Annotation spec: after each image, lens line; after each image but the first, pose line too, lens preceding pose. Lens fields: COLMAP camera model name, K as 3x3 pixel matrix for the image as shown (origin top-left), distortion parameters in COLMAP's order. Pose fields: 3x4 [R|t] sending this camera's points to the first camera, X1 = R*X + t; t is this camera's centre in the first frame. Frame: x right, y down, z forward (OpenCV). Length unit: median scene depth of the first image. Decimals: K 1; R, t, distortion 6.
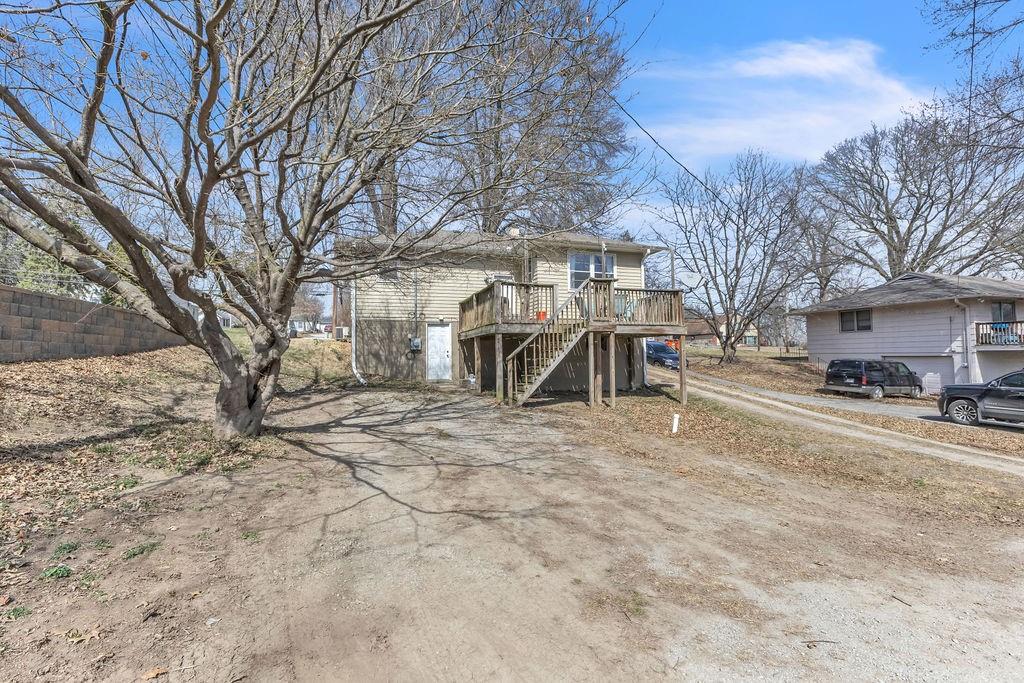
lens RADIAL K [[439.5, 0, 511.5], [0, 439.5, 341.0], [0, 0, 1]] dist [0.003759, -0.000364]
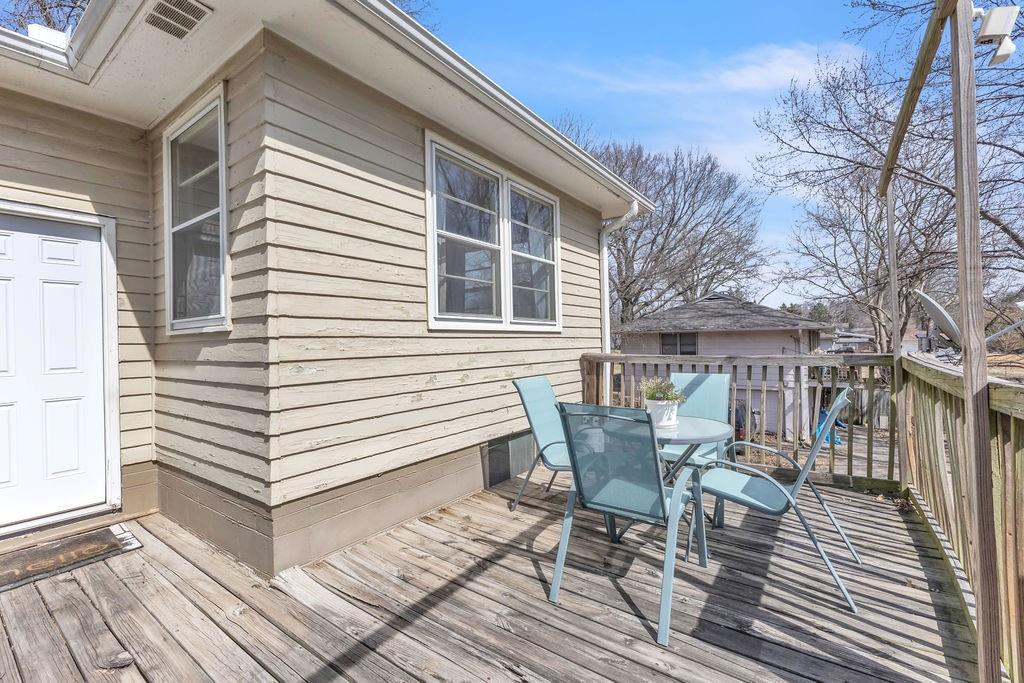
lens RADIAL K [[439.5, 0, 514.9], [0, 439.5, 337.6], [0, 0, 1]] dist [0.003759, -0.000364]
pose [[0.812210, 0.001152, 0.583364, 0.046940], [-0.012214, 0.999812, 0.015031, -0.132979], [-0.583237, -0.019334, 0.812072, 0.960821]]
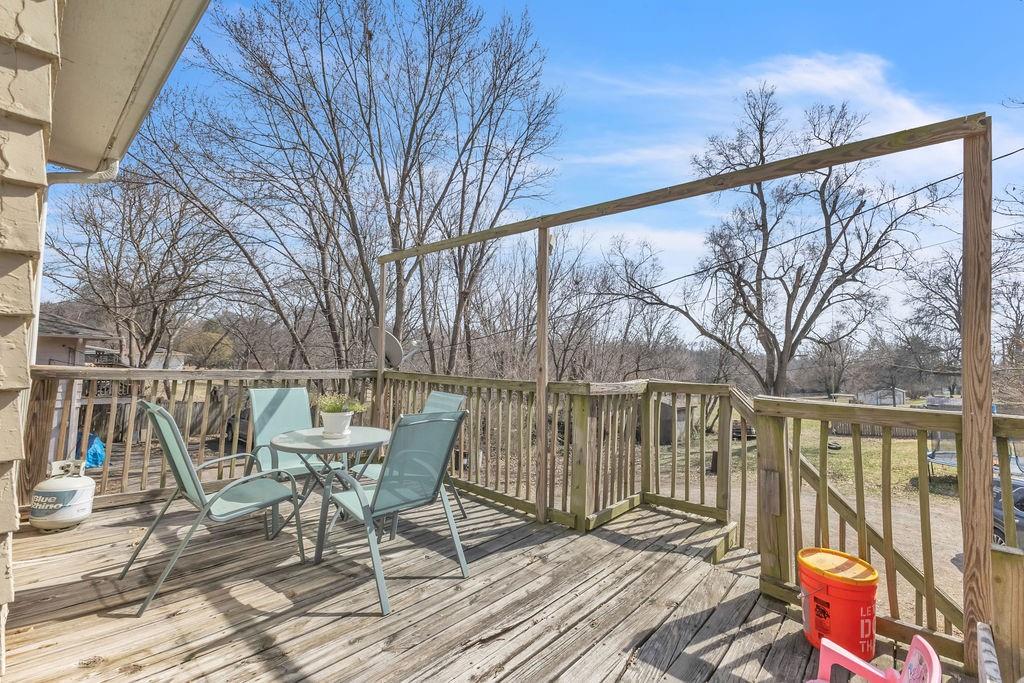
lens RADIAL K [[439.5, 0, 512.7], [0, 439.5, 337.0], [0, 0, 1]] dist [0.003759, -0.000364]
pose [[-0.502783, 0.040868, 0.863446, -0.024541], [-0.060649, 0.994752, -0.082399, -0.124980], [-0.862282, -0.093796, -0.497666, 1.153642]]
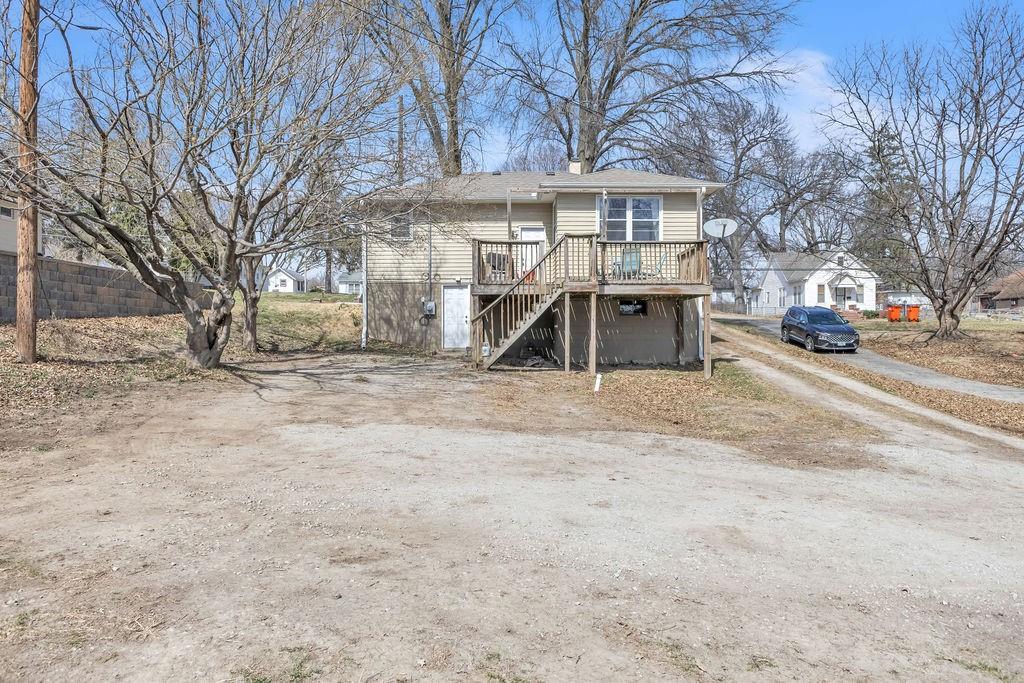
lens RADIAL K [[688.2, 0, 512.9], [0, 688.2, 337.2], [0, 0, 1]] dist [0.006932, -0.000539]
pose [[0.954445, 0.009806, -0.298226, 0.440579], [0.001738, 0.999260, 0.038422, 0.014942], [0.298382, -0.037190, 0.953722, -0.360000]]
